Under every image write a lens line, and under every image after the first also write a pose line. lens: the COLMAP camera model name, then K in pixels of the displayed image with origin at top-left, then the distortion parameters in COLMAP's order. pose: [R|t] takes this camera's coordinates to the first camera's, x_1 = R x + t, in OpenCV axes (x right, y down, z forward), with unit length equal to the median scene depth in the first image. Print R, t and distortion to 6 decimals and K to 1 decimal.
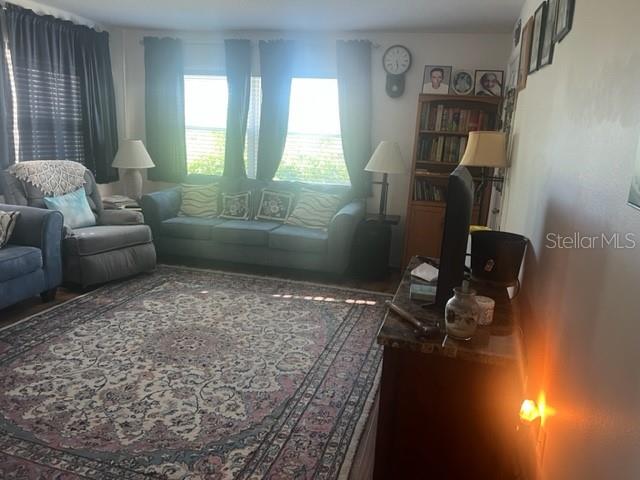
lens RADIAL K [[479.0, 0, 329.6], [0, 479.0, 245.6], [0, 0, 1]] dist [0.060135, -0.090887]
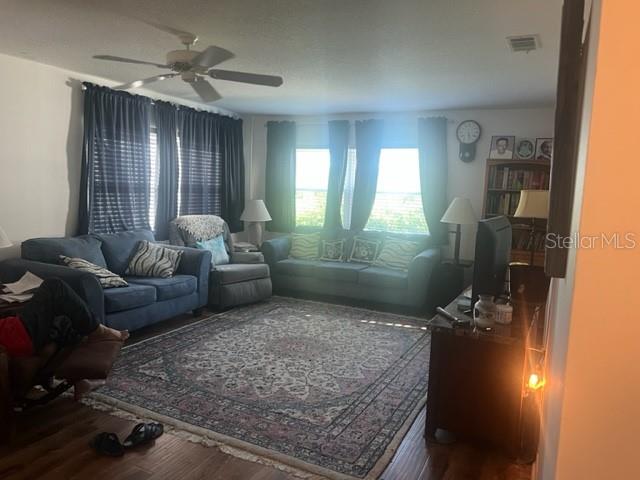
lens RADIAL K [[479.0, 0, 329.6], [0, 479.0, 245.6], [0, 0, 1]] dist [0.060135, -0.090887]
pose [[0.981715, 0.008152, -0.190183, 0.032708], [-0.029821, 0.993333, -0.111352, 0.046163], [0.188007, 0.114988, 0.975413, -0.226671]]
